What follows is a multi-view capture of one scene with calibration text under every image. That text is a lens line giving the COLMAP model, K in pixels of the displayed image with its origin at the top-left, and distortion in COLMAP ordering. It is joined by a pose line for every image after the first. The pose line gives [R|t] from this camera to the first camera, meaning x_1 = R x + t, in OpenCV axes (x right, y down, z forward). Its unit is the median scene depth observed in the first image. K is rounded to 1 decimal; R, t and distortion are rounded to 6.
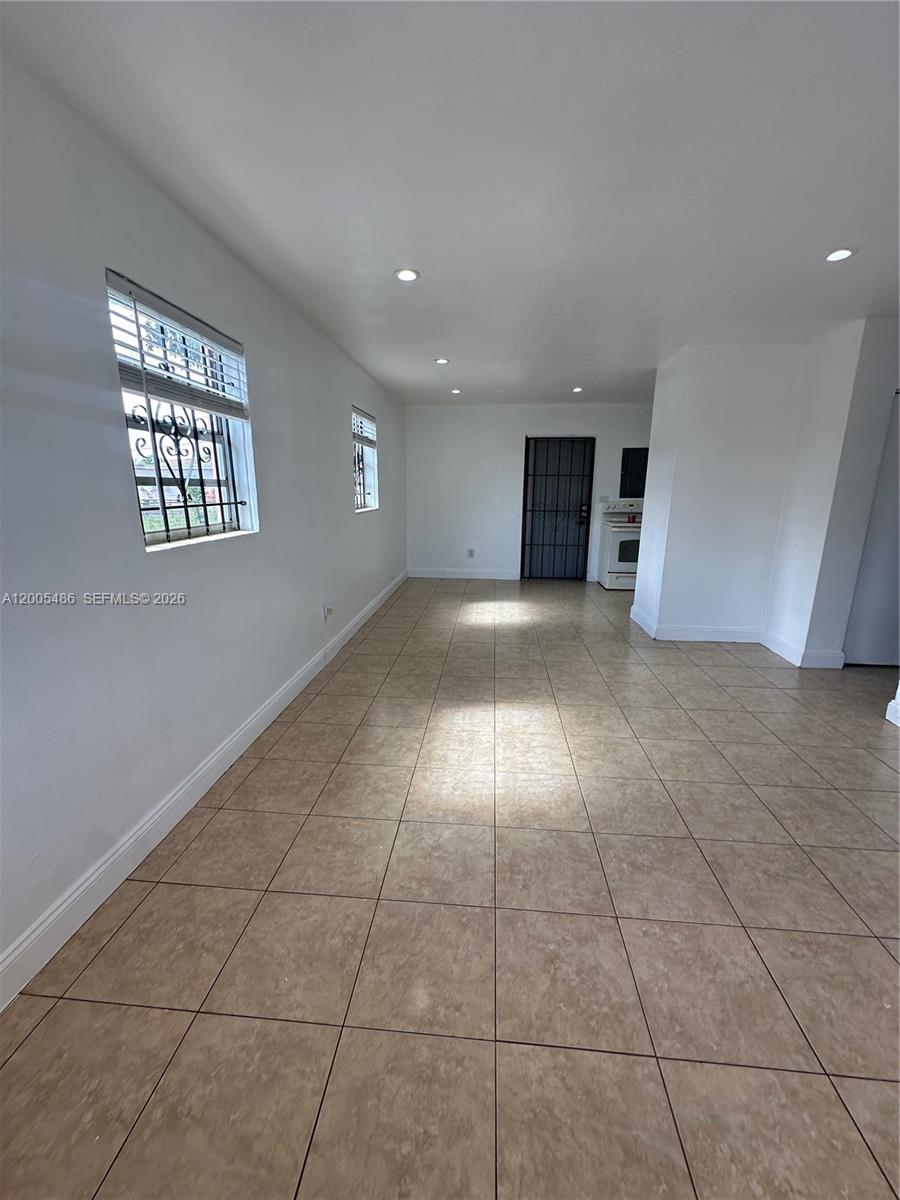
lens RADIAL K [[478.9, 0, 446.3], [0, 478.9, 604.6], [0, 0, 1]] dist [-0.006939, 0.001719]
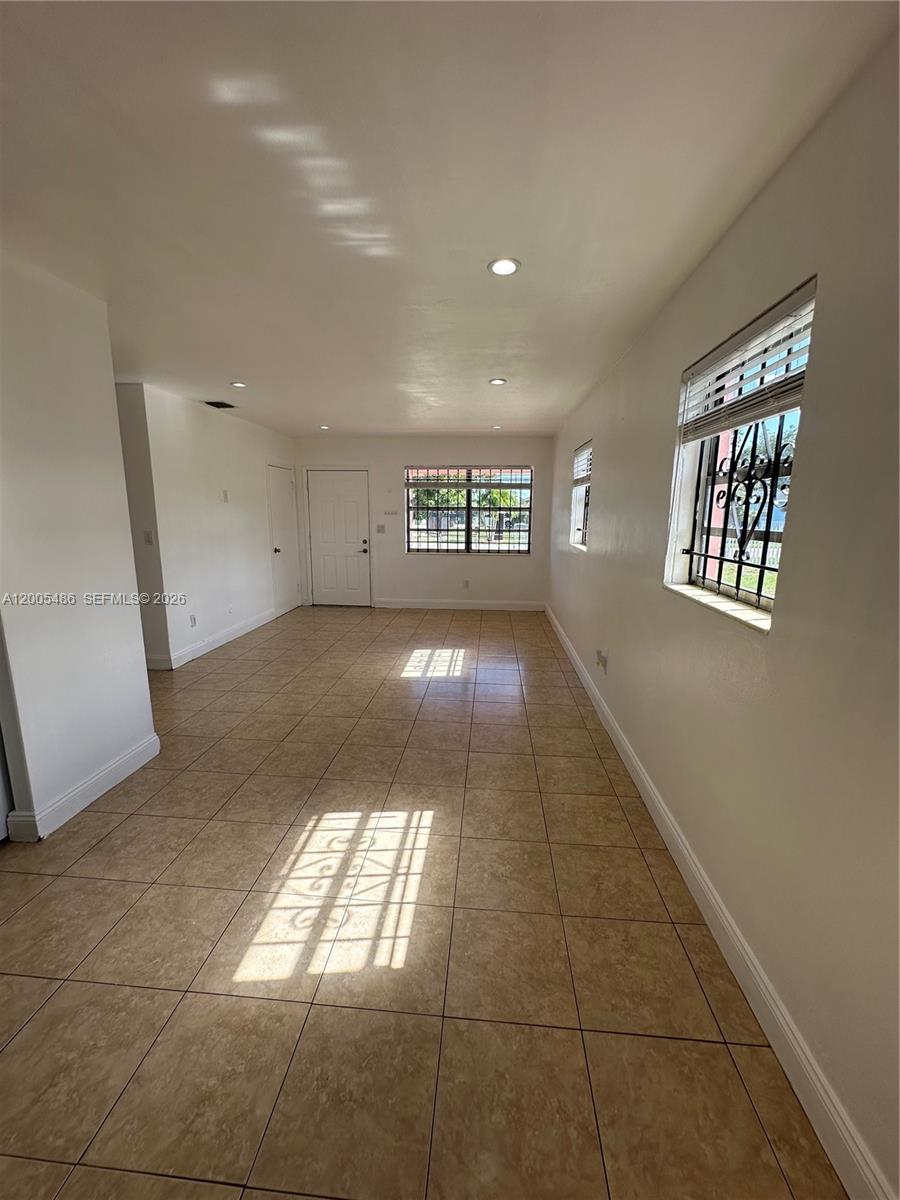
lens RADIAL K [[478.9, 0, 455.1], [0, 478.9, 598.2], [0, 0, 1]] dist [-0.006939, 0.001719]
pose [[-0.999627, -0.011159, -0.024912, 0.066099], [-0.020474, 0.910087, 0.413912, -0.554202], [0.018053, 0.414268, -0.909976, 2.096709]]
